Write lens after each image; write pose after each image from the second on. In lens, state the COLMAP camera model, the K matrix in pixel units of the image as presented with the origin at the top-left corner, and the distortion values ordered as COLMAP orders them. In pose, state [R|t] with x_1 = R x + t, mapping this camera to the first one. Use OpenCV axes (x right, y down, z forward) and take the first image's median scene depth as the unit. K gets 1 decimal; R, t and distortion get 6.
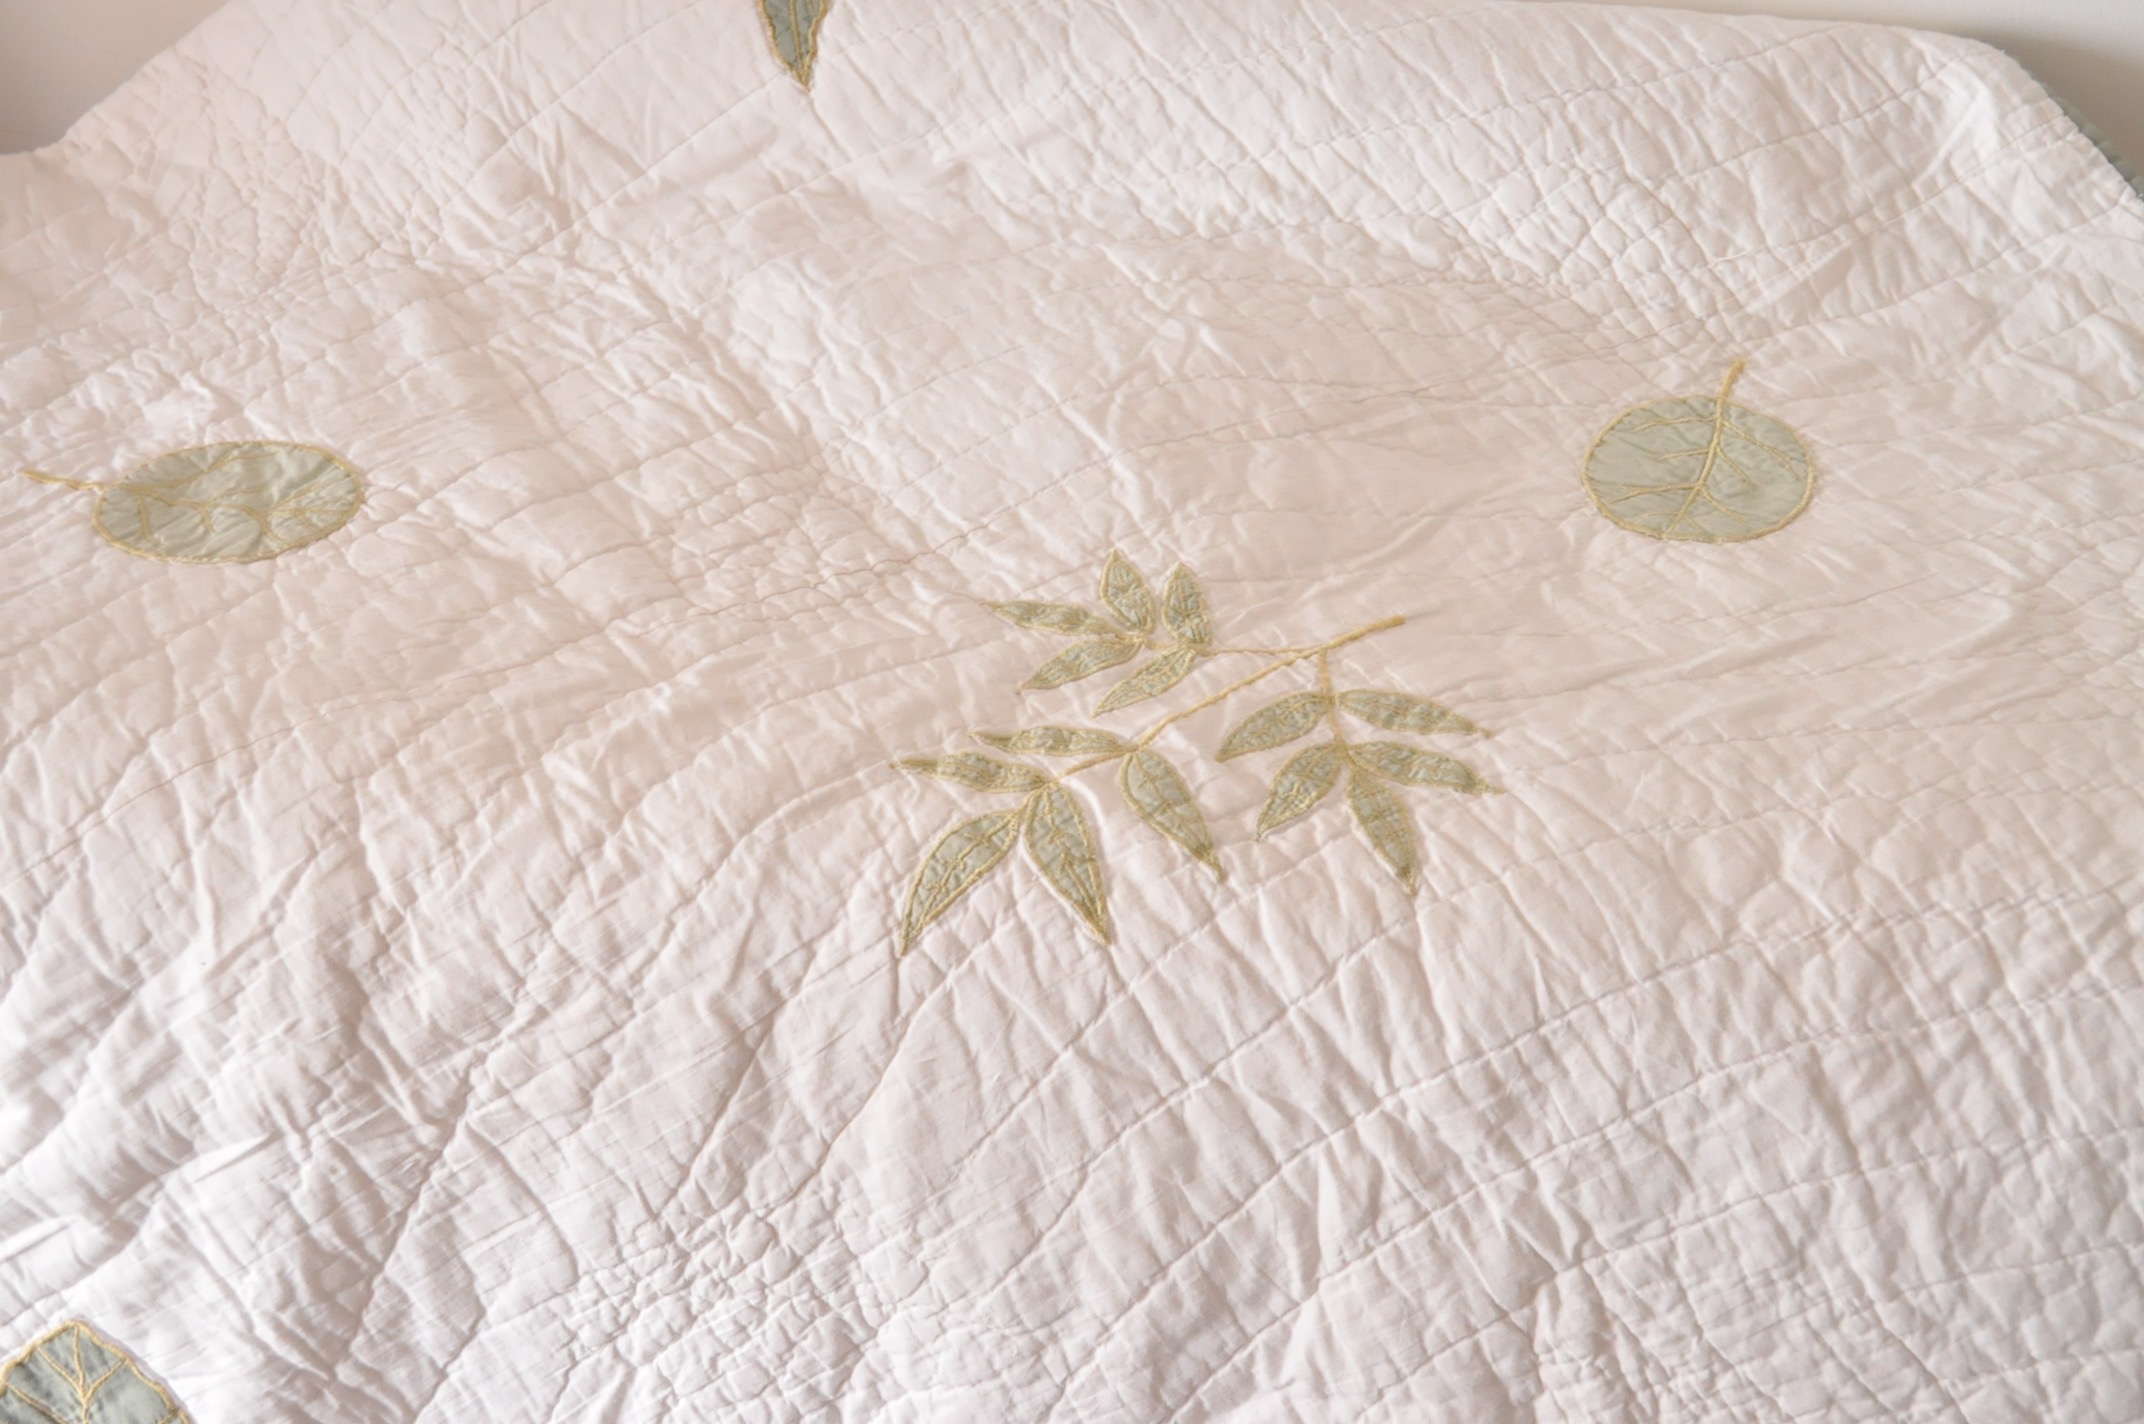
lens RADIAL K [[3003.7, 0, 1072.0], [0, 3003.7, 712.0], [0, 0, 1]] dist [-0.034021, -0.017709]
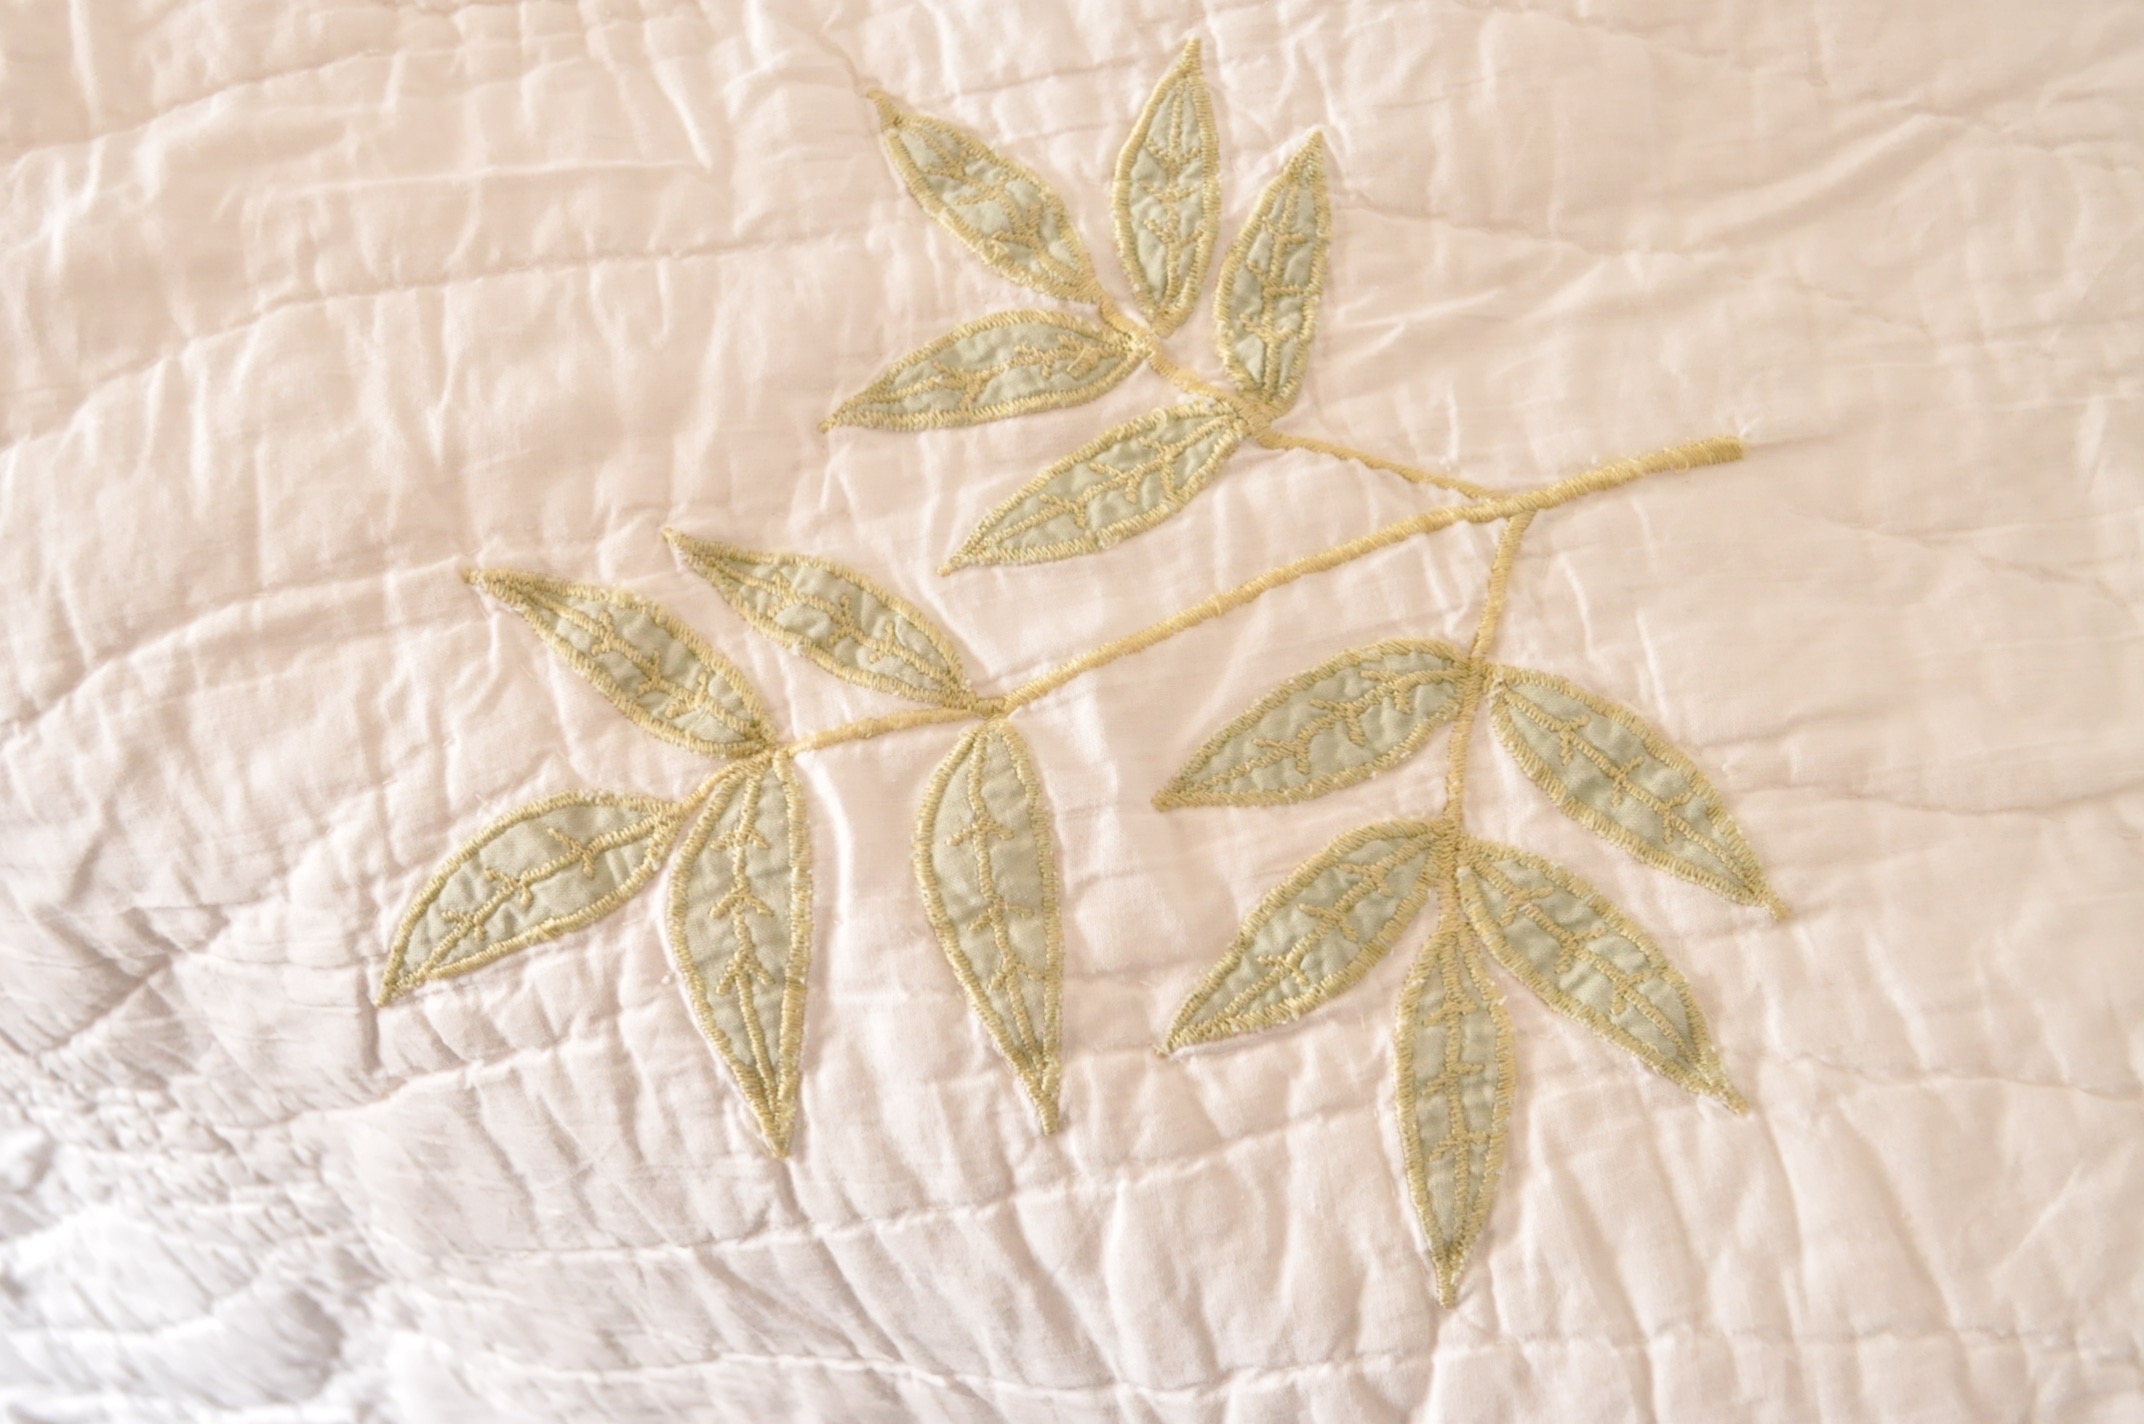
lens RADIAL K [[2630.2, 0, 1072.0], [0, 2630.2, 712.0], [0, 0, 1]] dist [-0.016429, -0.023608]
pose [[0.950404, 0.307840, -0.044358, 0.049356], [-0.232449, 0.797808, 0.556299, -0.205566], [0.206640, -0.518398, 0.829797, 0.686942]]
